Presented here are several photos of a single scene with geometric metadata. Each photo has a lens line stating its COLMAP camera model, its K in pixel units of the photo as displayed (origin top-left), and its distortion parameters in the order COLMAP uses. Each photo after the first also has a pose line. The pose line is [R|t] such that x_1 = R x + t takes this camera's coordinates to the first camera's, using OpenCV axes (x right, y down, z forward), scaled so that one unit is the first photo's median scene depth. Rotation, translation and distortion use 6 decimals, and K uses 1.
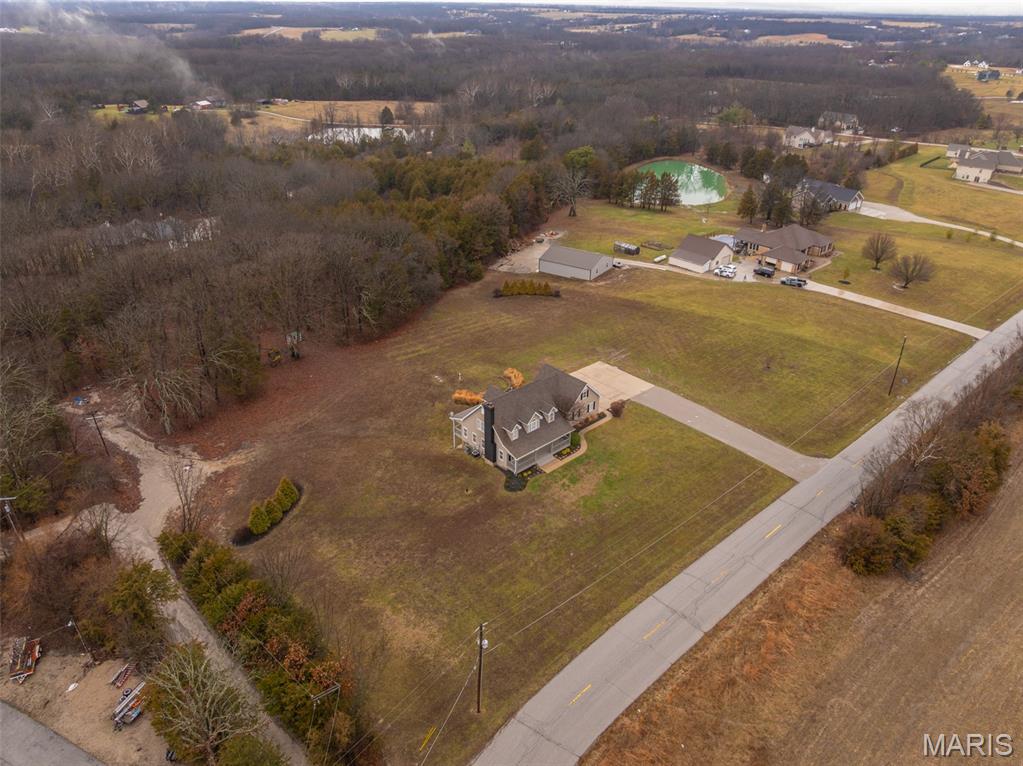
lens RADIAL K [[712.1, 0, 511.5], [0, 712.1, 383.0], [0, 0, 1]] dist [-0.037011, 0.007182]
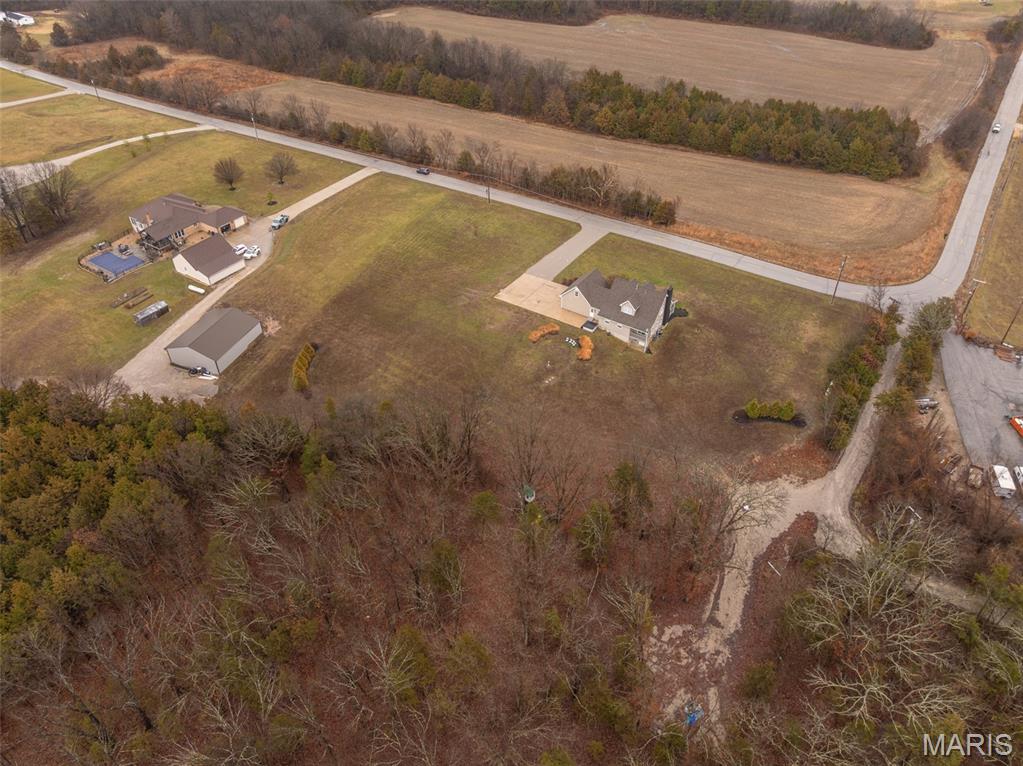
lens RADIAL K [[712.1, 0, 511.5], [0, 712.1, 383.0], [0, 0, 1]] dist [-0.037011, 0.007182]
pose [[-0.238585, -0.625833, 0.742570, -0.815947], [0.459656, 0.600796, 0.654034, -0.672660], [-0.855449, 0.497369, 0.144327, 0.810376]]
